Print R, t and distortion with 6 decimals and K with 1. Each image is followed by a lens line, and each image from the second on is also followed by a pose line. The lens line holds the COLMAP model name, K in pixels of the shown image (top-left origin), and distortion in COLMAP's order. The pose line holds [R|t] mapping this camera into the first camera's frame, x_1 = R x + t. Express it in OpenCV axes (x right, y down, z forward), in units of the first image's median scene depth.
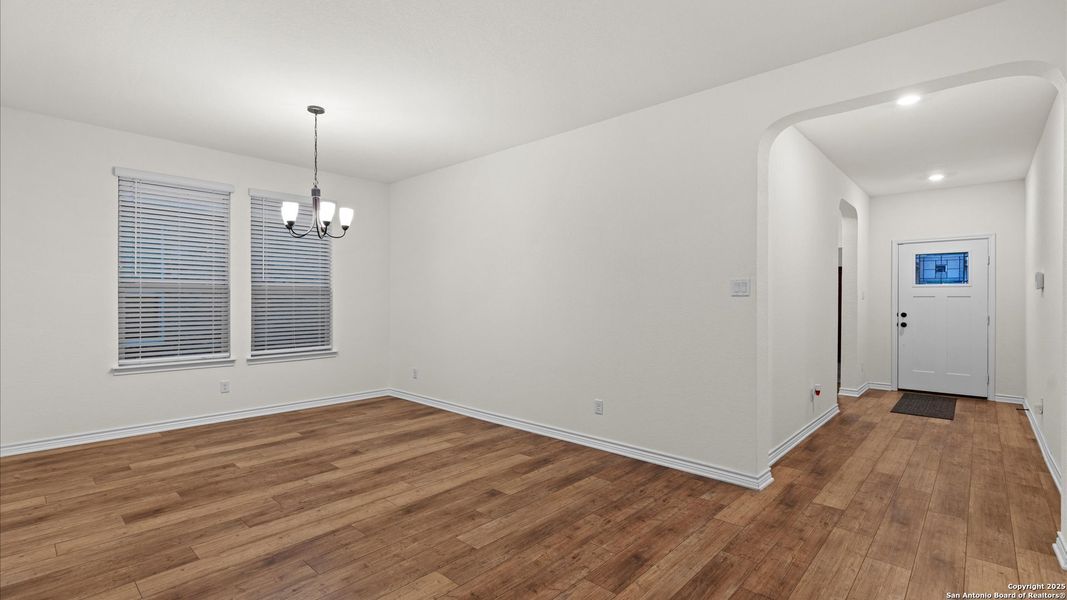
lens RADIAL K [[478.5, 0, 534.9], [0, 478.5, 296.8], [0, 0, 1]] dist [0.002534, 0.000150]
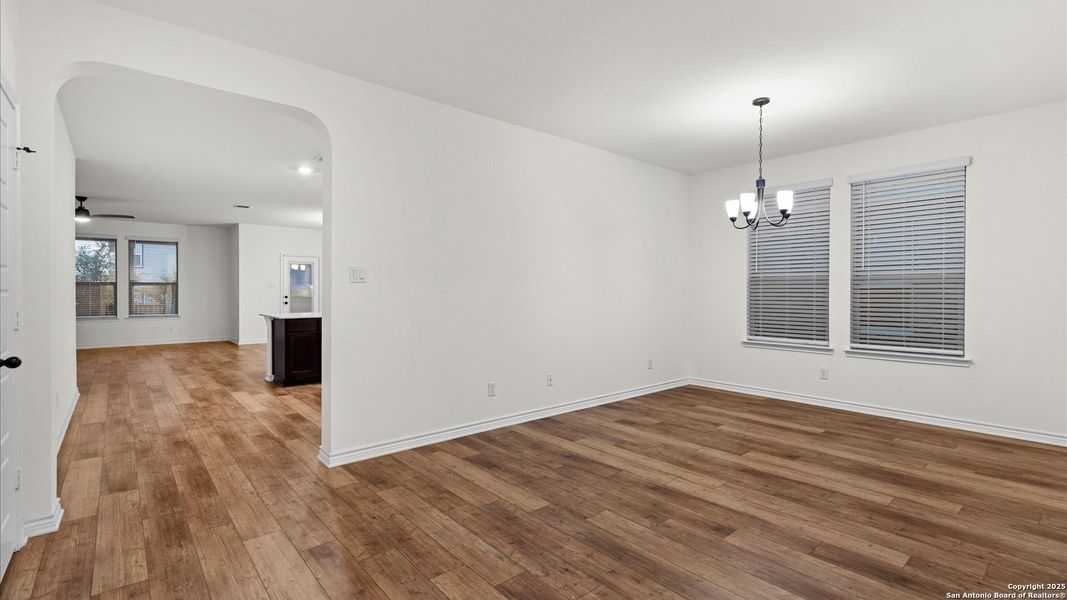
lens RADIAL K [[478.5, 0, 534.9], [0, 478.5, 296.8], [0, 0, 1]] dist [0.002534, 0.000150]
pose [[-0.107401, 0.009122, -0.994174, 0.626963], [0.004932, 0.999950, 0.008642, 0.011148], [0.994204, -0.003975, -0.107440, 0.659283]]
